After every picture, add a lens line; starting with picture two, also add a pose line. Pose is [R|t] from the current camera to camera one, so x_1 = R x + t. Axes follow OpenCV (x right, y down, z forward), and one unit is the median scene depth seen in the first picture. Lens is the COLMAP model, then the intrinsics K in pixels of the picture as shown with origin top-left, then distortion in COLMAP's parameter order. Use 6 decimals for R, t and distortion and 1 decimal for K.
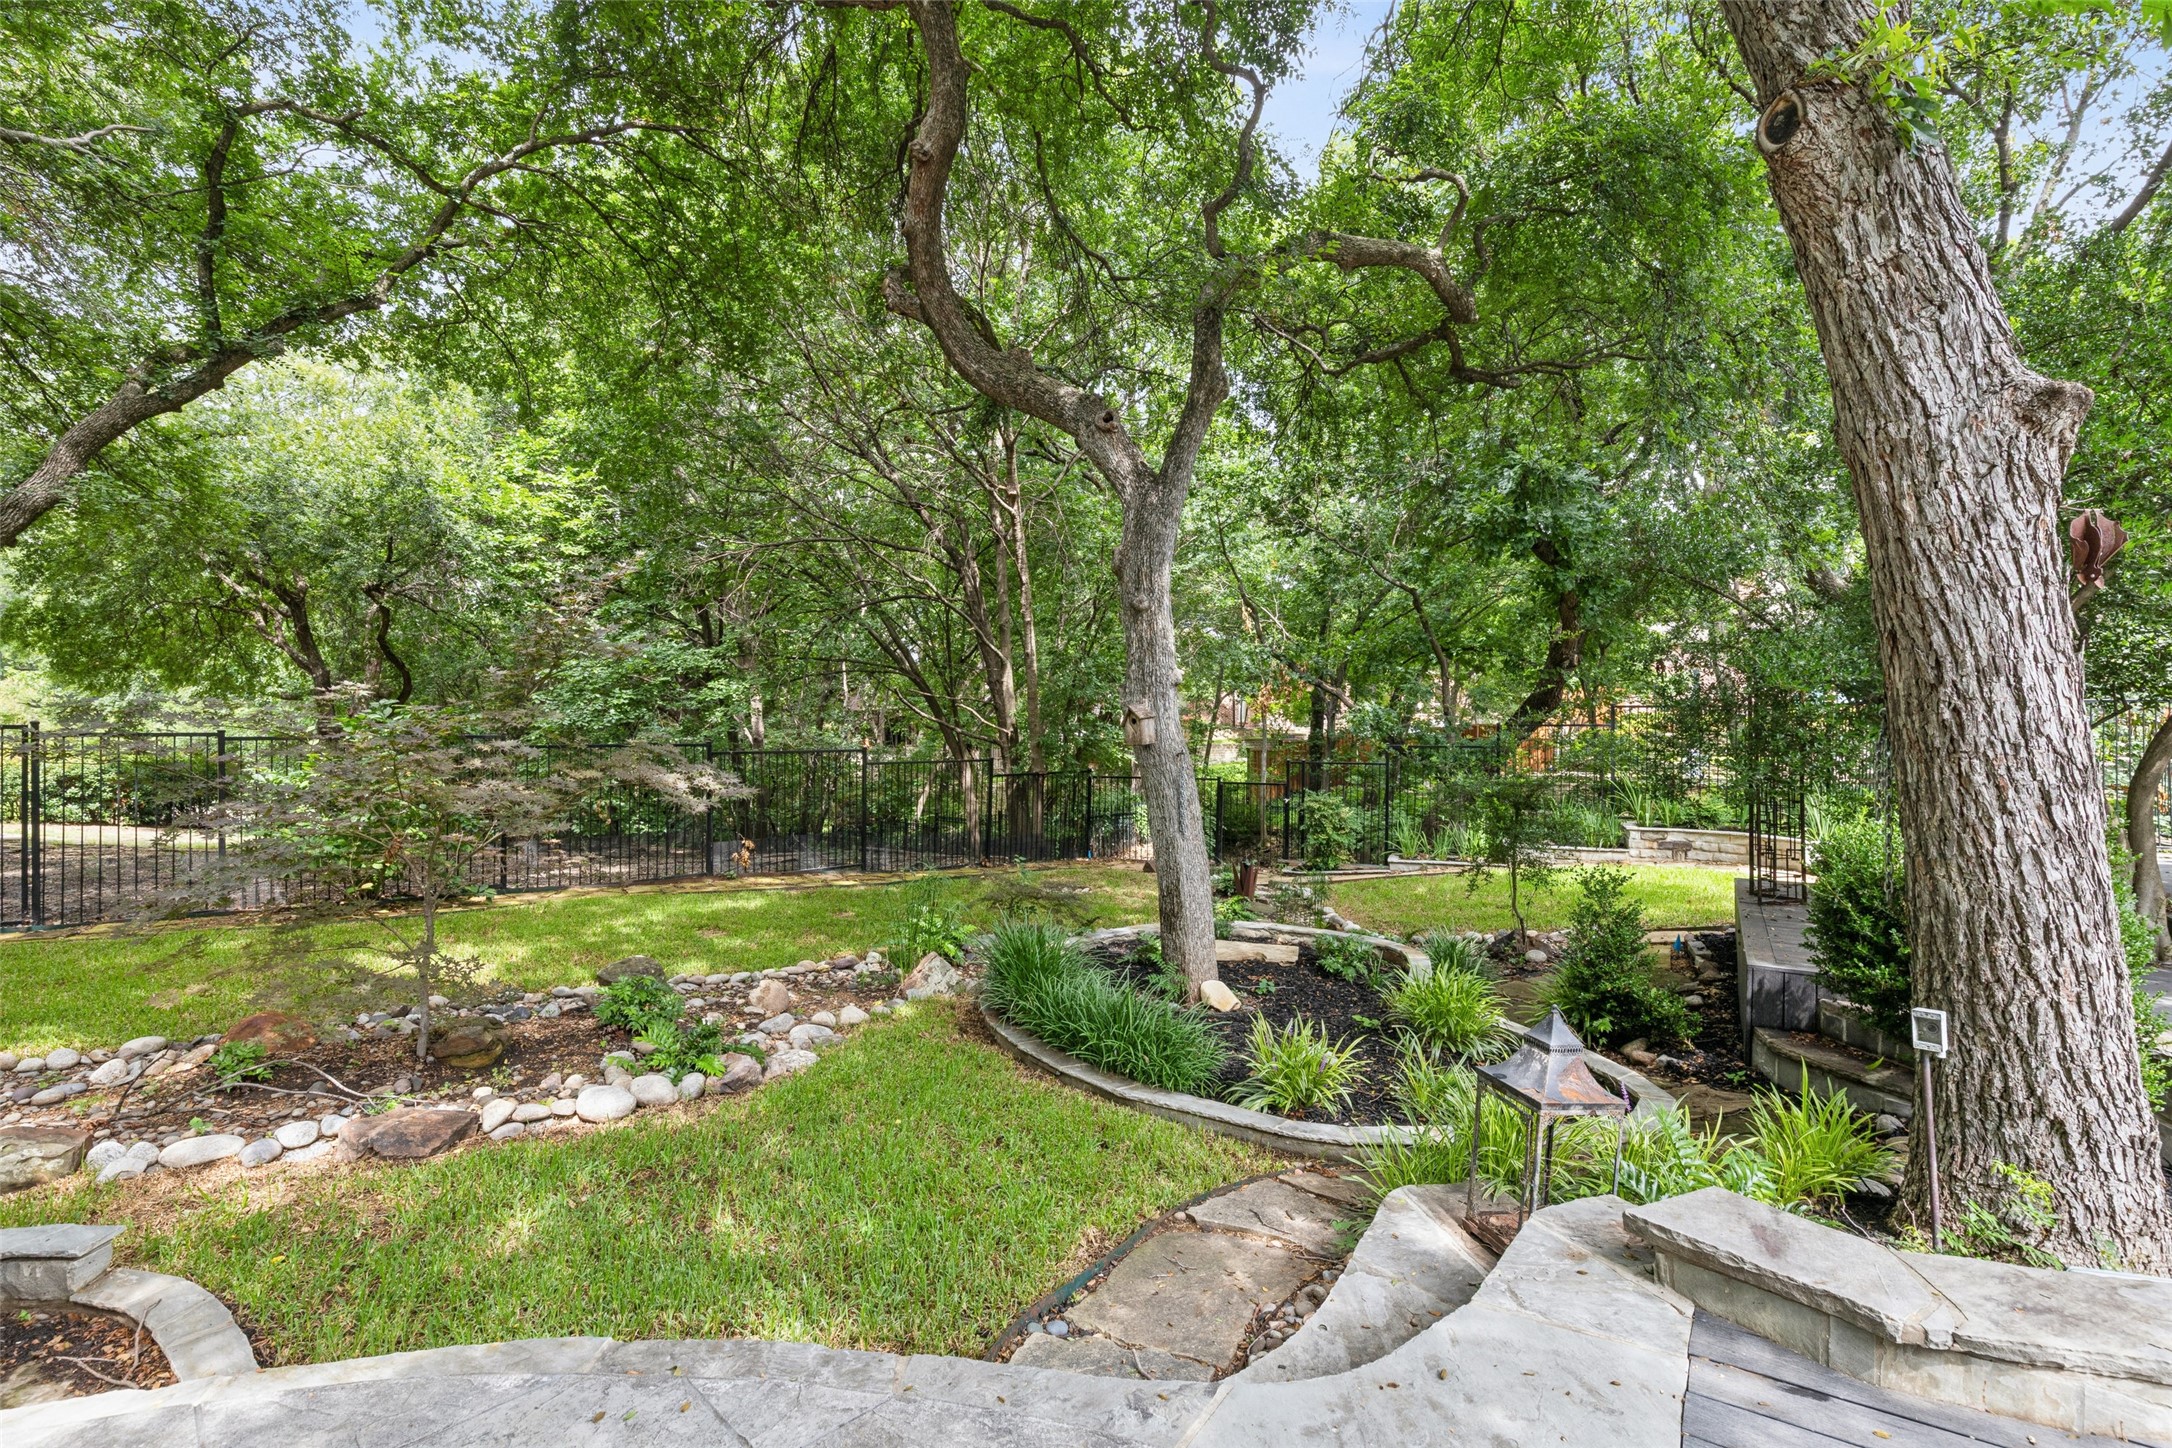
lens RADIAL K [[987.4, 0, 1088.8], [0, 987.4, 725.0], [0, 0, 1]] dist [0.000418, 0.000082]
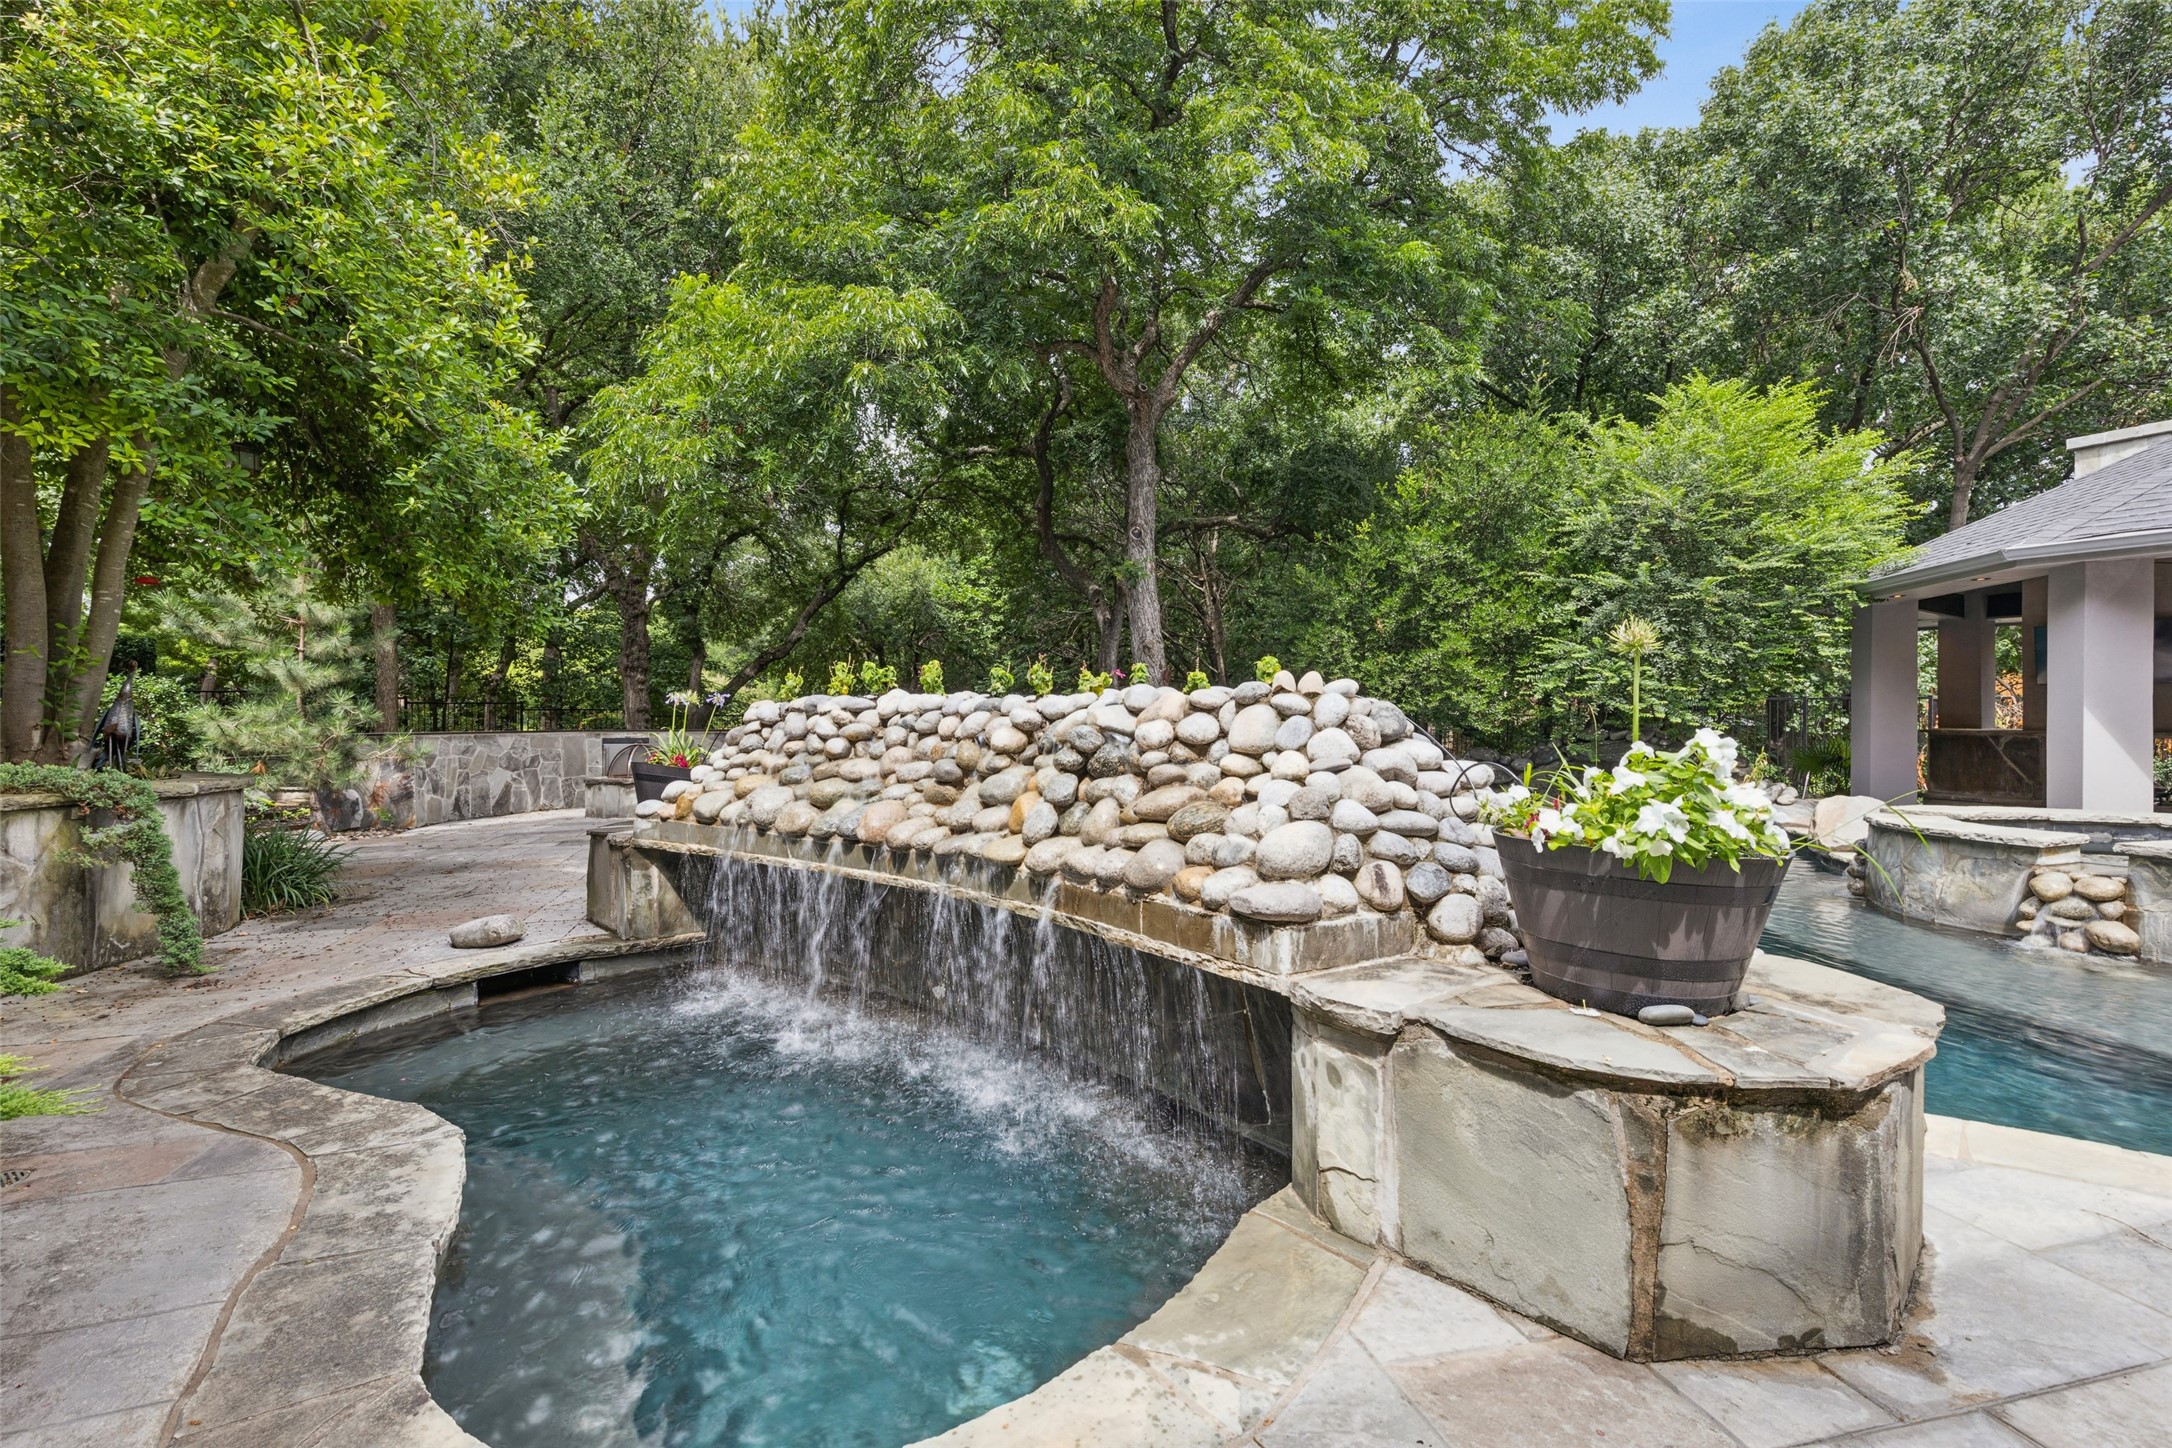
lens RADIAL K [[987.4, 0, 1088.4], [0, 987.4, 721.0], [0, 0, 1]] dist [0.000418, 0.000082]
pose [[0.880159, 0.004329, -0.474660, 0.504939], [0.000301, 0.999953, 0.009678, -0.007295], [0.474680, -0.008661, 0.880116, -0.535423]]
